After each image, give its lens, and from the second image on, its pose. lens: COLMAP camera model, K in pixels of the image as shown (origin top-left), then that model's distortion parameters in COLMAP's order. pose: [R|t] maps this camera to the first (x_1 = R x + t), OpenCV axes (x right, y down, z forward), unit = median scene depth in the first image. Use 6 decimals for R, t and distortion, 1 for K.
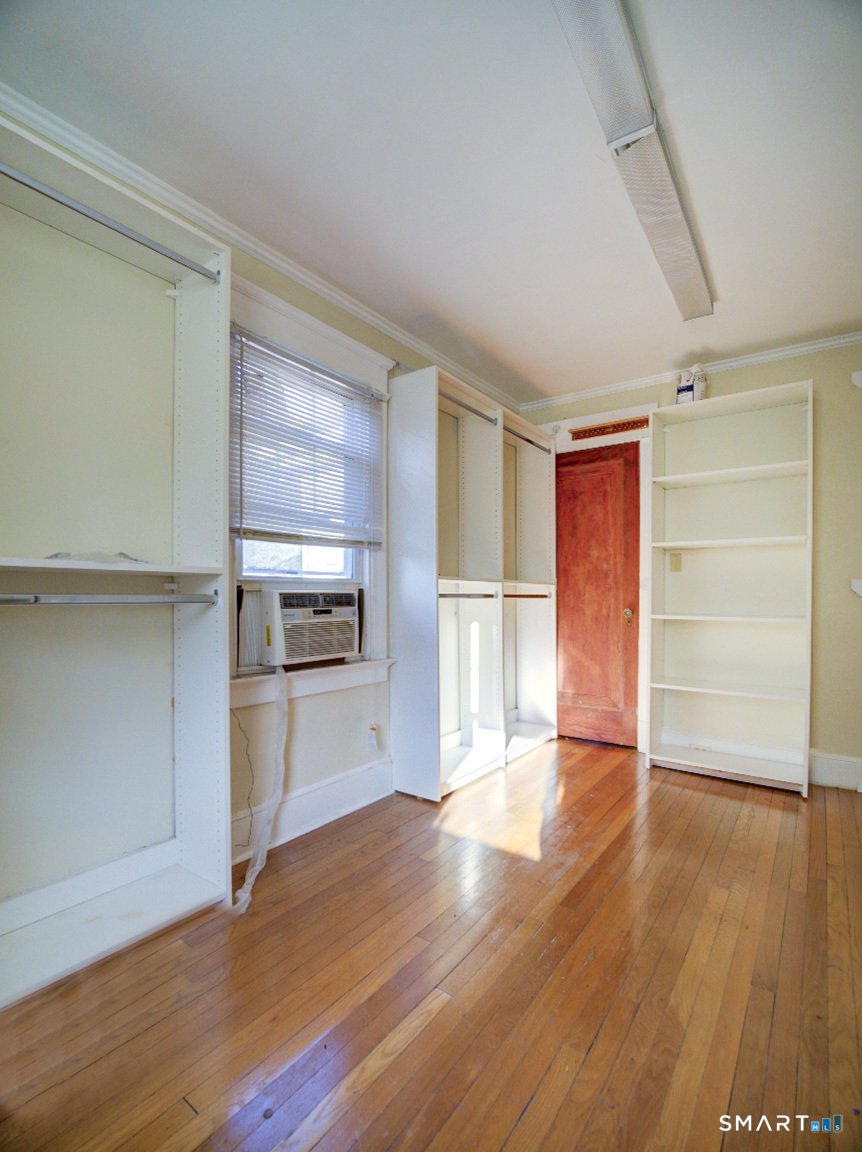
lens RADIAL K [[530.7, 0, 432.6], [0, 530.7, 588.7], [0, 0, 1]] dist [-0.001007, -0.000242]
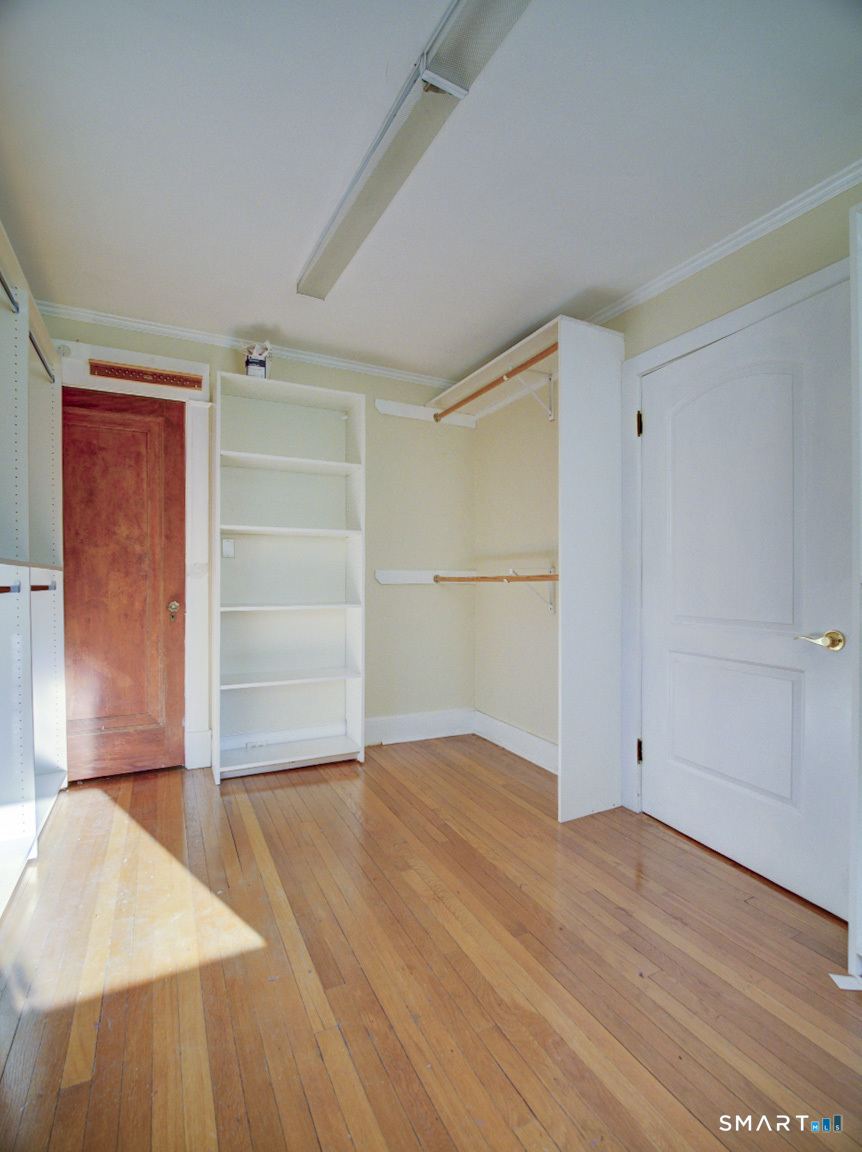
lens RADIAL K [[541.0, 0, 431.0], [0, 541.0, 576.0], [0, 0, 1]] dist [0.000067, -0.007429]
pose [[0.464112, 0.003254, 0.885770, -0.187946], [-0.005213, 0.999986, -0.000942, -0.002500], [-0.885761, -0.004180, 0.464123, 0.246077]]
